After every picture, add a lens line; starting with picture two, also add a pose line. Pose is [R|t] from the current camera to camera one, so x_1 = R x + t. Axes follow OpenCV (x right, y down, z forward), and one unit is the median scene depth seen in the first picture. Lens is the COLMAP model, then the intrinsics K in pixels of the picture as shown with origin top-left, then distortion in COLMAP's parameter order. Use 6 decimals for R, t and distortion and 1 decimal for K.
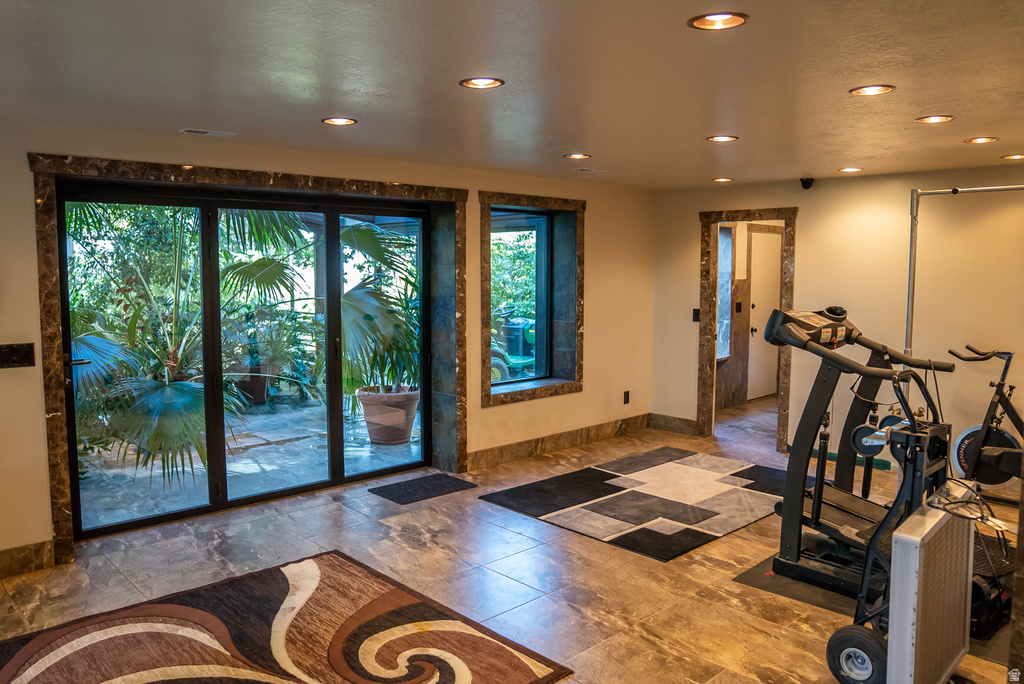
lens RADIAL K [[759.8, 0, 520.0], [0, 759.8, 337.9], [0, 0, 1]] dist [-0.140362, 0.105831]
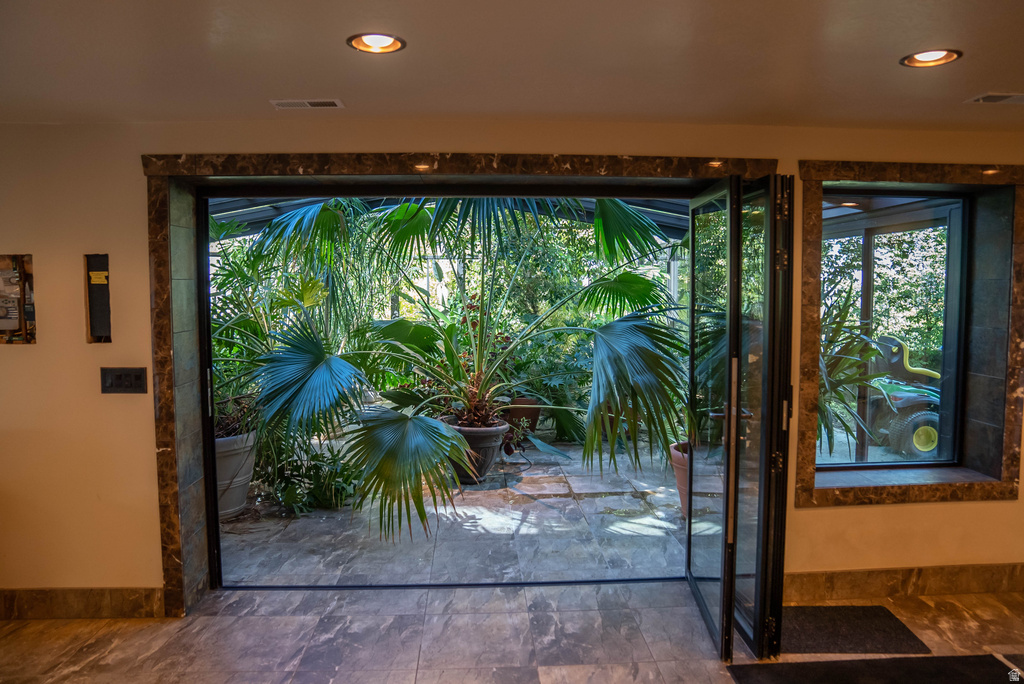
lens RADIAL K [[715.2, 0, 512.7], [0, 715.2, 338.1], [0, 0, 1]] dist [-0.126912, 0.095725]
pose [[0.756971, 0.042717, -0.652051, 0.193588], [-0.056353, 0.998411, -0.000013, -0.046000], [0.651014, 0.036754, 0.758175, 0.545533]]
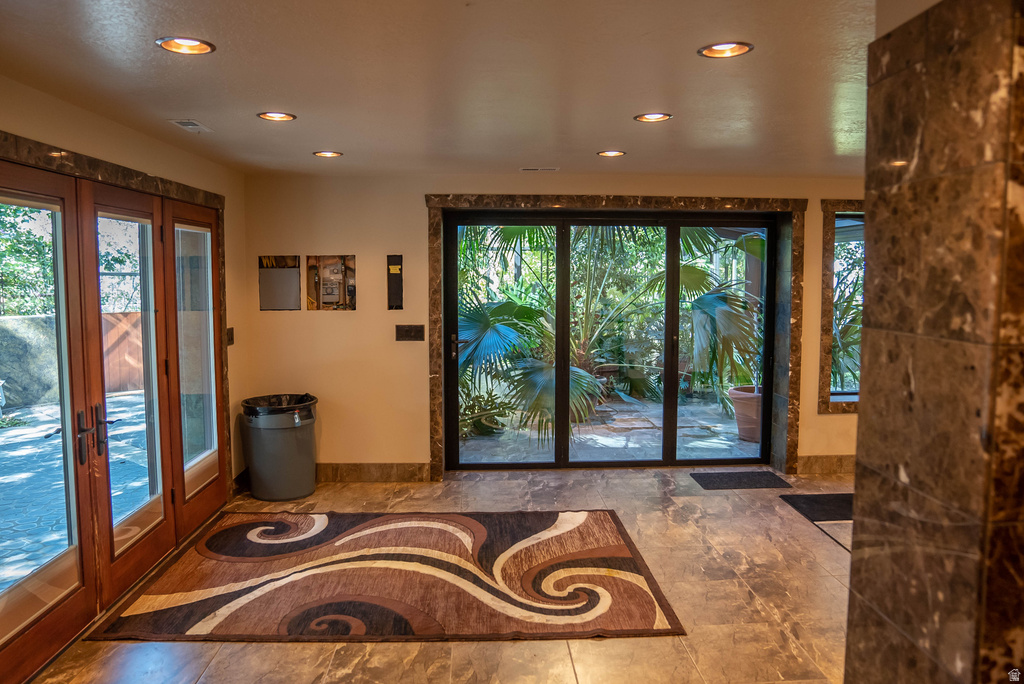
lens RADIAL K [[759.8, 0, 520.0], [0, 759.8, 337.9], [0, 0, 1]] dist [-0.140362, 0.105831]
pose [[0.756955, 0.051947, -0.651399, 0.390442], [-0.057842, 0.998249, 0.012391, 0.002677], [0.650902, 0.028299, 0.758634, -0.017353]]
